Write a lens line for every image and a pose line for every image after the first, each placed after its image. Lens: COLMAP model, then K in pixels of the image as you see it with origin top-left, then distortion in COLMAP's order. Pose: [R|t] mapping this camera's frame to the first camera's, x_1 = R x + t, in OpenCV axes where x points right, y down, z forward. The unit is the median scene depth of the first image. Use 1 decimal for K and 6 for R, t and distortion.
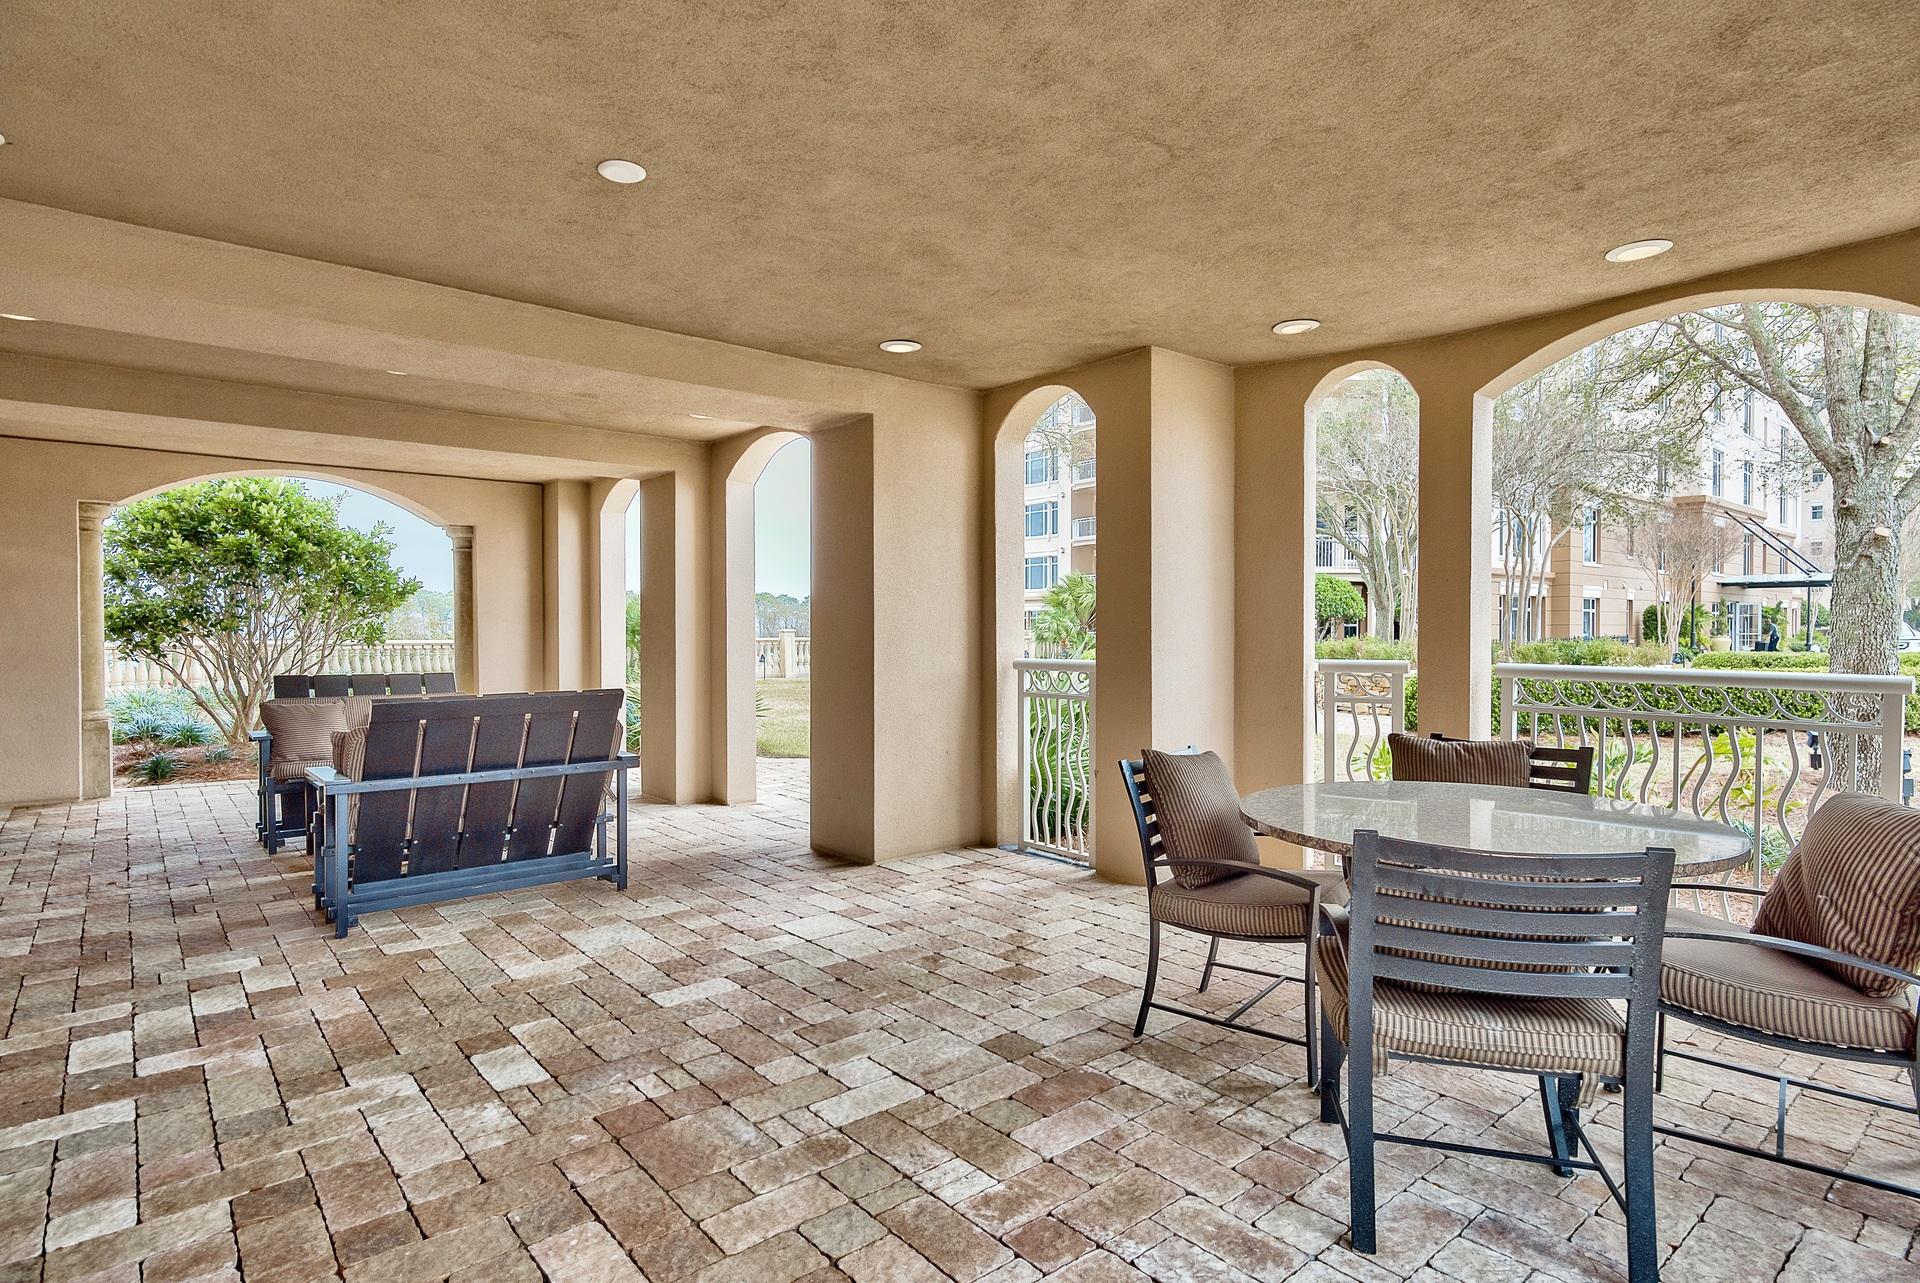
lens RADIAL K [[1027.5, 0, 948.6], [0, 1027.5, 653.6], [0, 0, 1]] dist [0.004156, 0.000586]
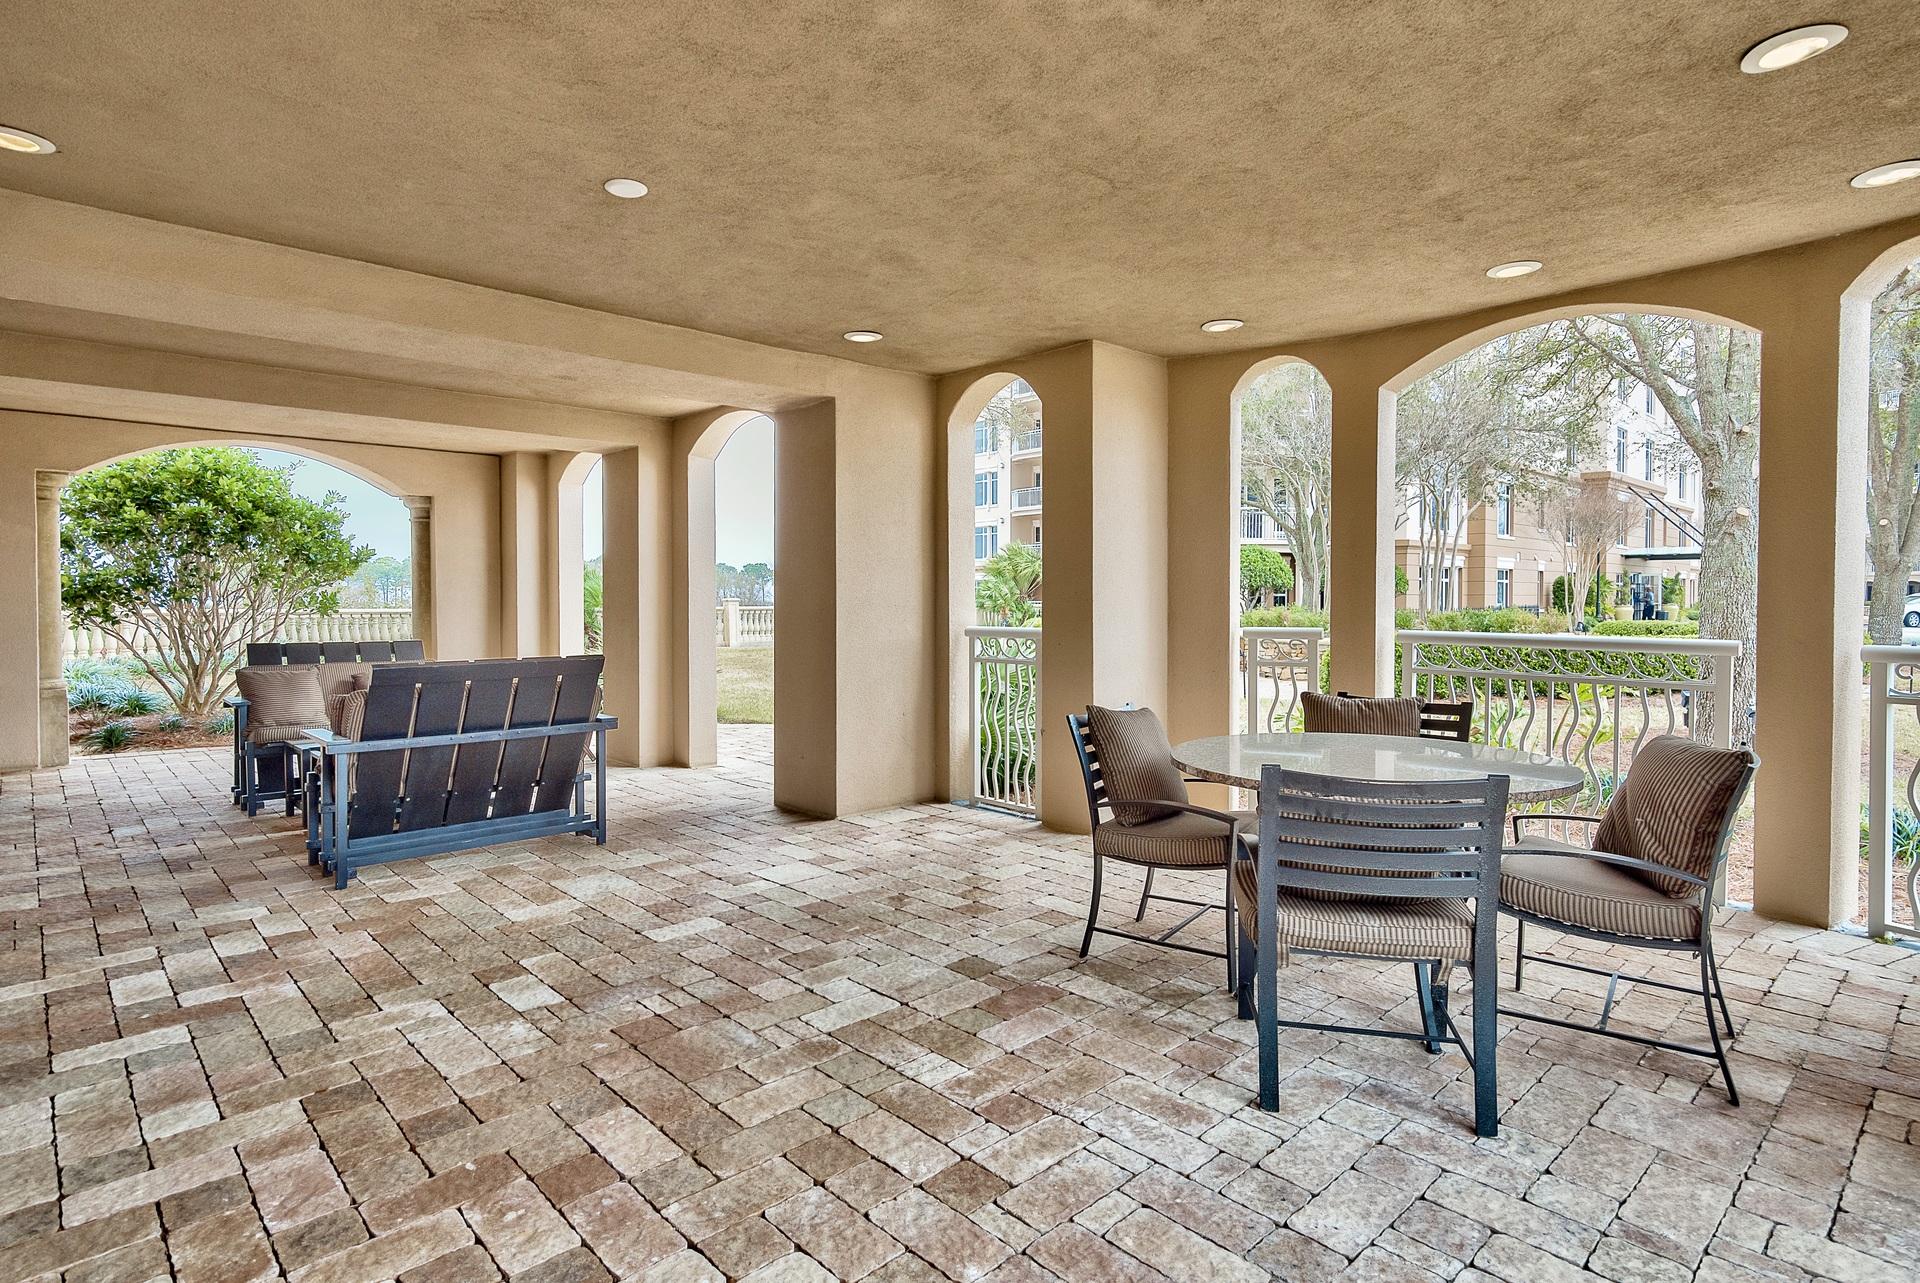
lens RADIAL K [[1027.5, 0, 963.7], [0, 1027.5, 627.8], [0, 0, 1]] dist [0.004156, 0.000586]
pose [[0.997289, -0.000962, 0.073581, -0.026644], [0.000595, 0.999987, 0.005012, 0.001547], [-0.073584, -0.004955, 0.997277, -0.105309]]
